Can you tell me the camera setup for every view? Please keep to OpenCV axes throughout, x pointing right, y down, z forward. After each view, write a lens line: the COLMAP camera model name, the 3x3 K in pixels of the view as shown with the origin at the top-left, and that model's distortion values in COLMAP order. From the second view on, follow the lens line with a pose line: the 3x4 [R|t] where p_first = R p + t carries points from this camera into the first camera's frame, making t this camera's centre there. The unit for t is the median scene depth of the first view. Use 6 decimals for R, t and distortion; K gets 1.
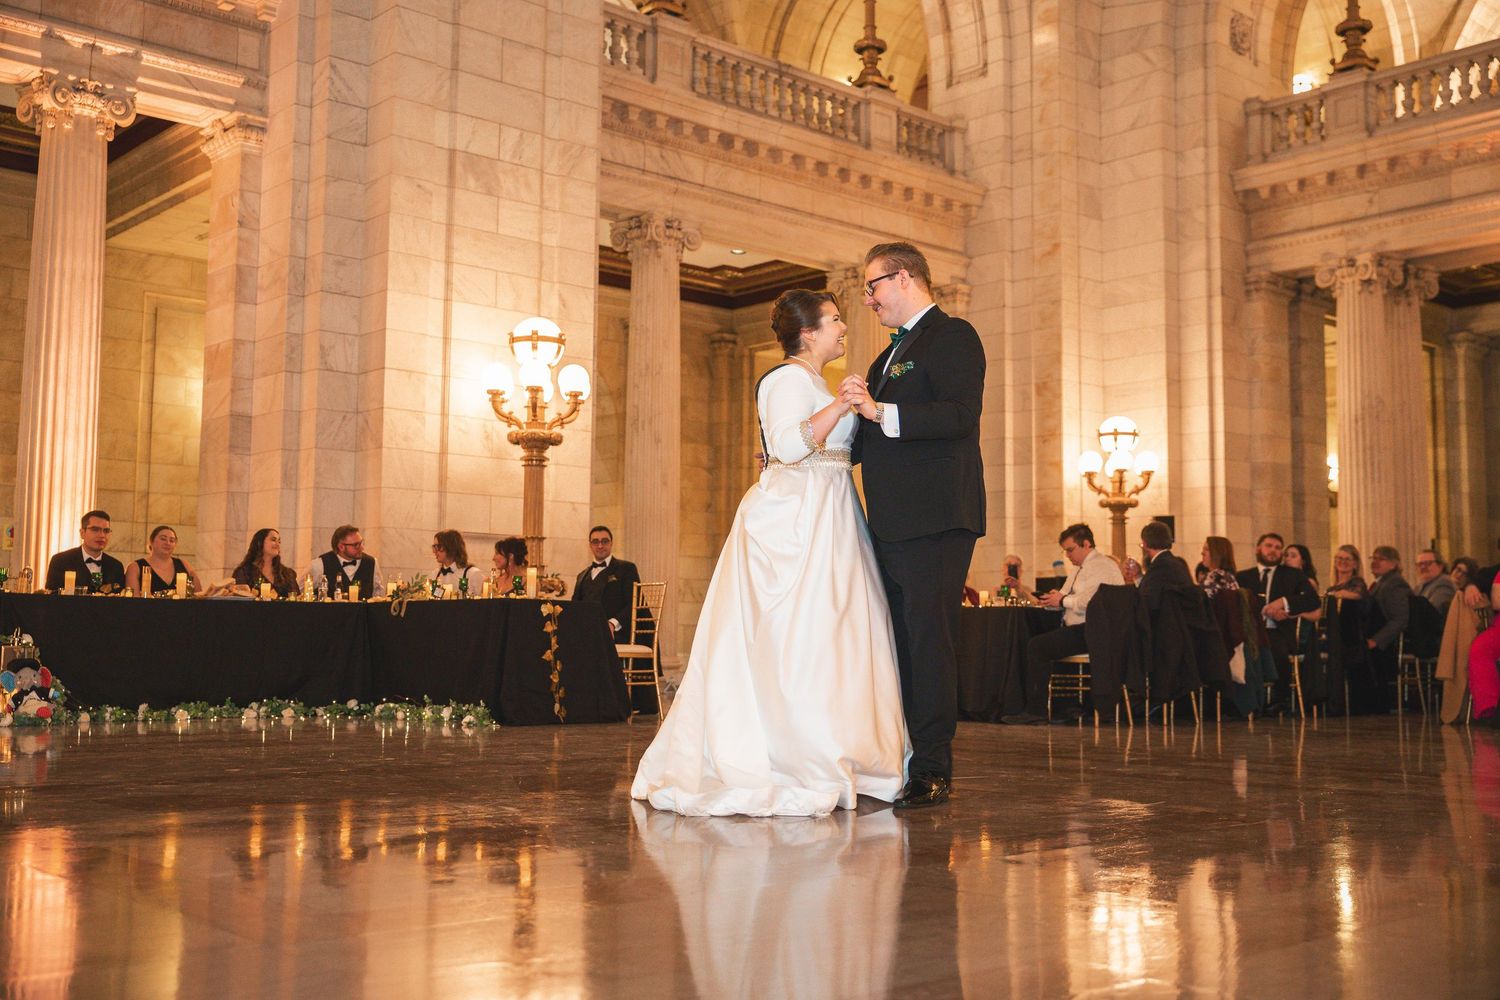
lens RADIAL K [[1603.3, 0, 740.2], [0, 1603.3, 498.4], [0, 0, 1]] dist [-0.015159, 0.031658]
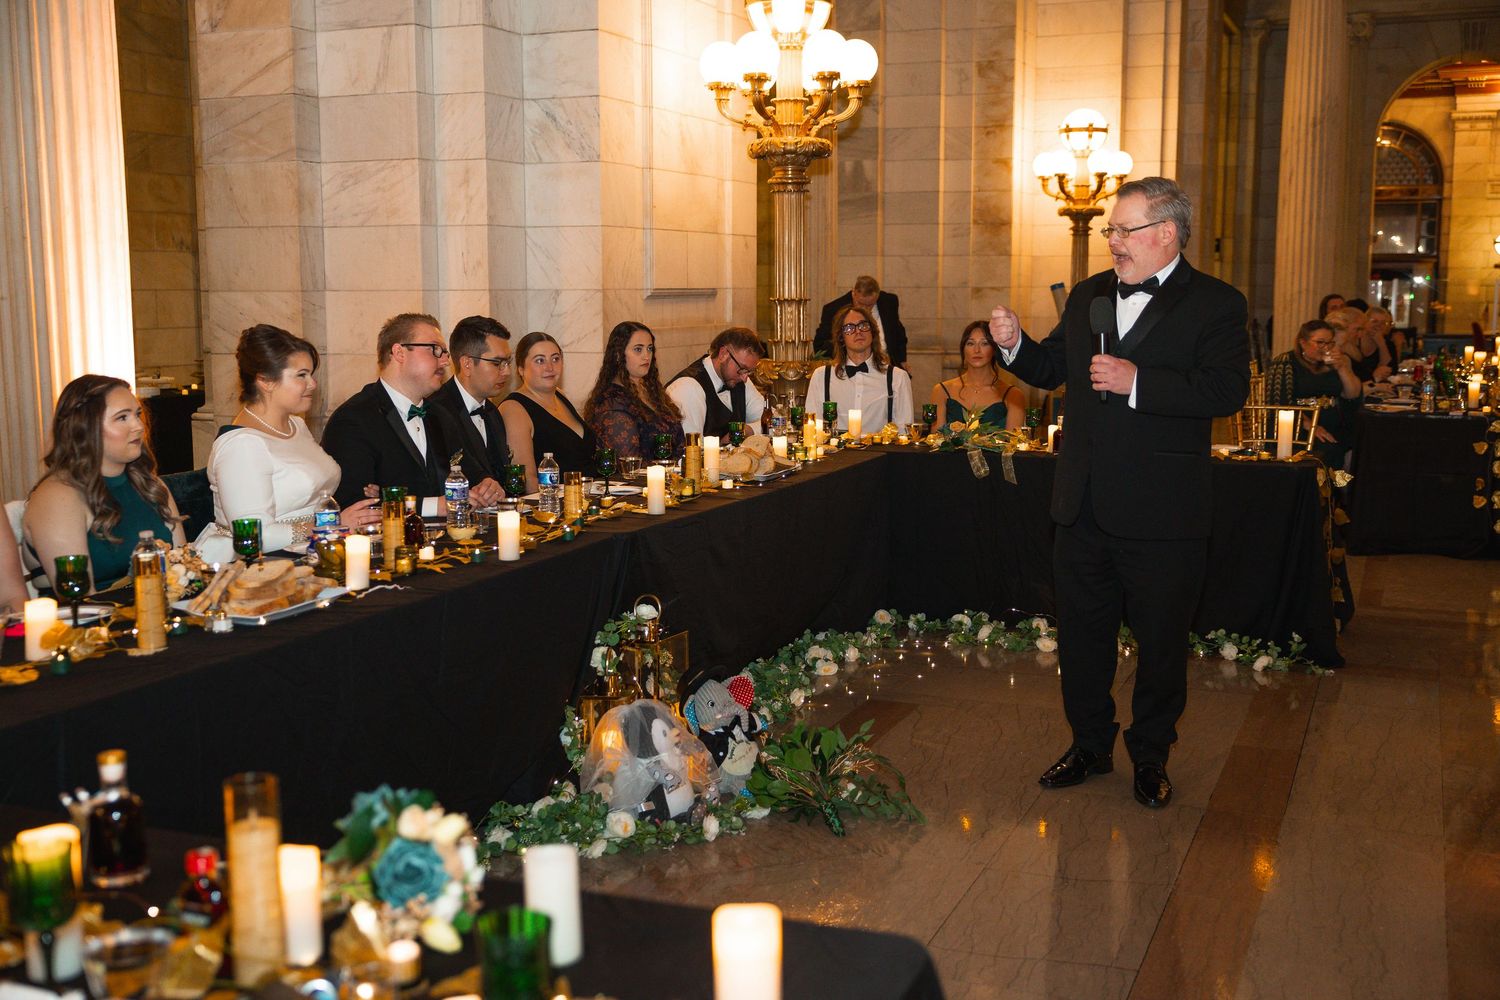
lens RADIAL K [[1635.5, 0, 750.0], [0, 1635.5, 500.0], [0, 0, 1]] dist [-0.016138, -0.010649]
pose [[0.899089, -0.070006, 0.432133, -0.337477], [-0.026584, 0.976578, 0.213517, -0.029955], [-0.436959, -0.203458, 0.876169, 0.288170]]
